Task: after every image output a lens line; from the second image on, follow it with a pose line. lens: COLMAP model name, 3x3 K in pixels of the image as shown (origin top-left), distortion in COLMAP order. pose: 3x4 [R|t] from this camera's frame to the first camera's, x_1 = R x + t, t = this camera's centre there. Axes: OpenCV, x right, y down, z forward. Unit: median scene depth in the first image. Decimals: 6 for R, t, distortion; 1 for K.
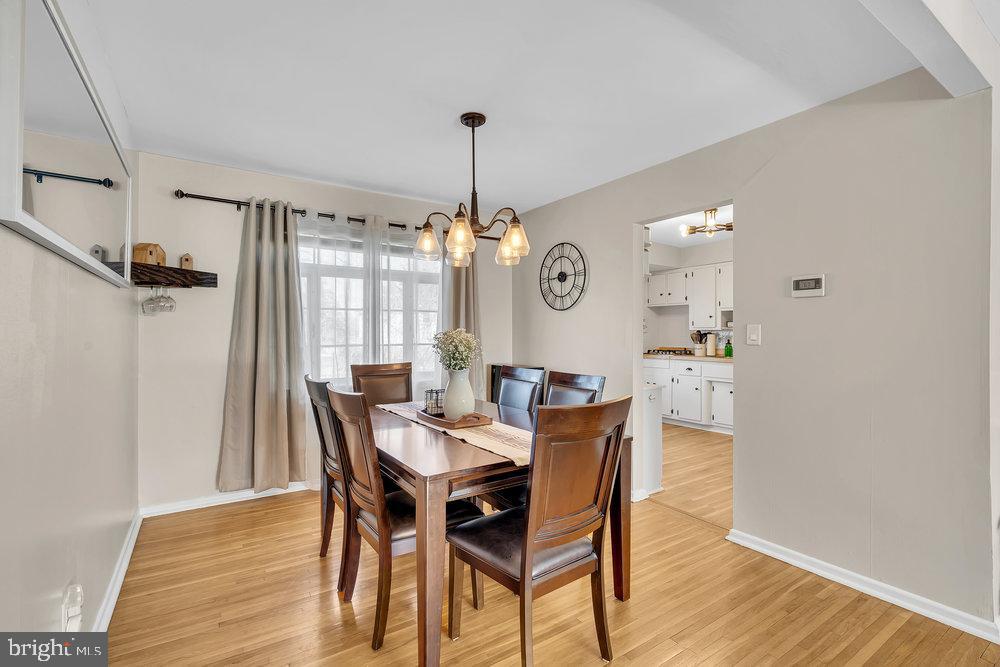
lens RADIAL K [[451.7, 0, 500.8], [0, 451.7, 333.1], [0, 0, 1]] dist [0.006067, 0.000826]
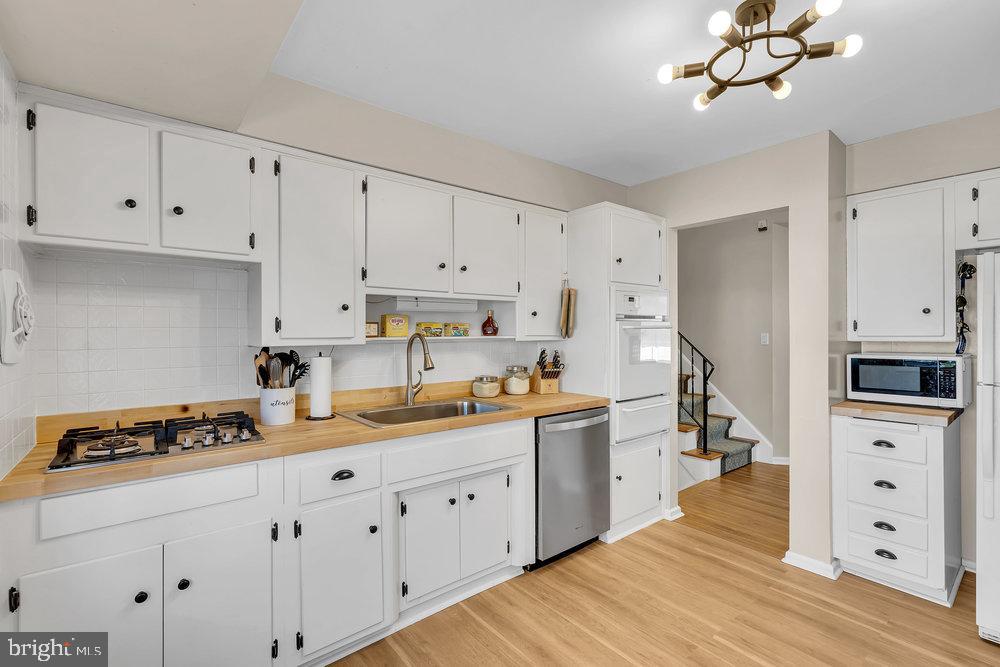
lens RADIAL K [[451.7, 0, 503.1], [0, 451.7, 332.2], [0, 0, 1]] dist [0.006067, 0.000826]
pose [[-0.104915, -0.001953, 0.994479, 0.142040], [0.001147, 0.999997, 0.002085, -0.024889], [-0.994481, 0.001360, -0.104912, 1.313972]]
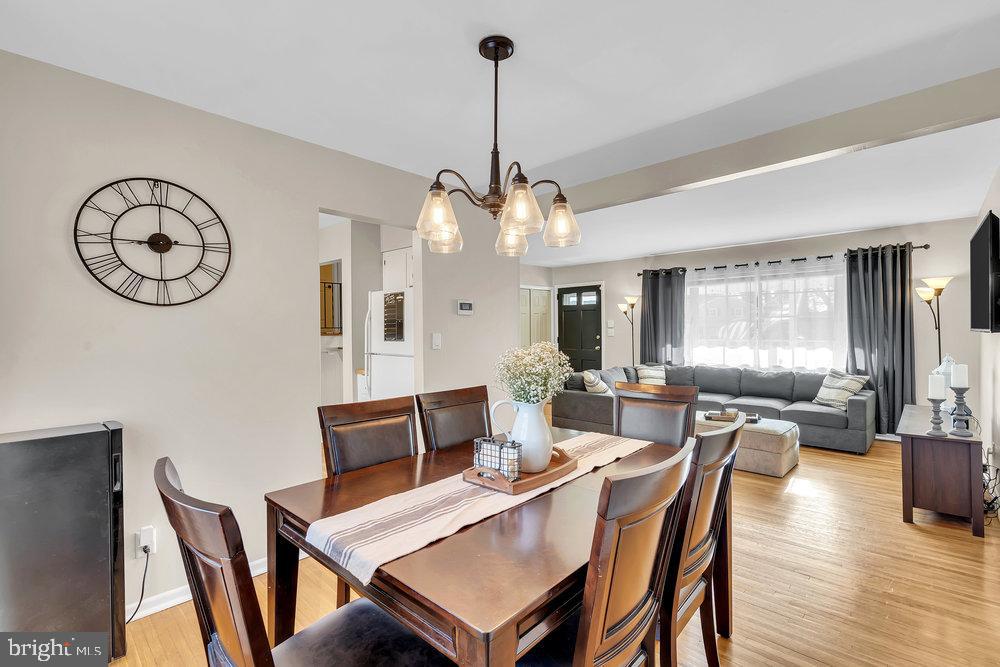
lens RADIAL K [[451.7, 0, 499.4], [0, 451.7, 332.0], [0, 0, 1]] dist [0.006067, 0.000826]
pose [[-0.221363, -0.003953, 0.975183, -0.458886], [0.009551, 0.999935, 0.006221, -0.018835], [-0.975145, 0.010691, -0.221311, 0.706103]]
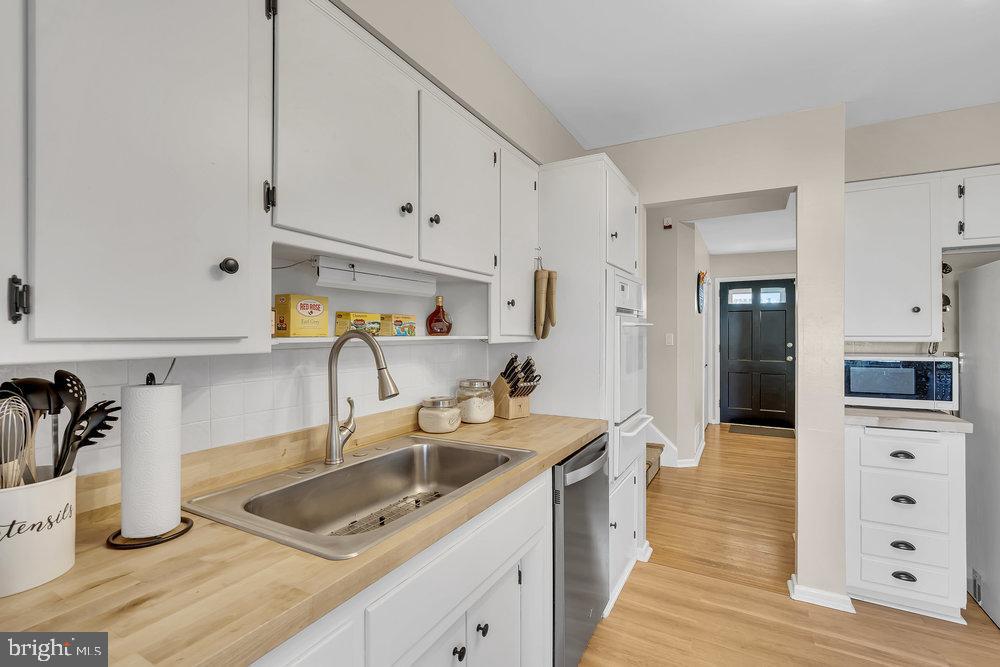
lens RADIAL K [[451.7, 0, 502.5], [0, 451.7, 332.1], [0, 0, 1]] dist [0.006067, 0.000826]
pose [[-0.473661, -0.000355, 0.880707, 0.418407], [-0.002541, 0.999996, -0.000964, -0.020889], [-0.880704, -0.002695, -0.473660, 1.425599]]
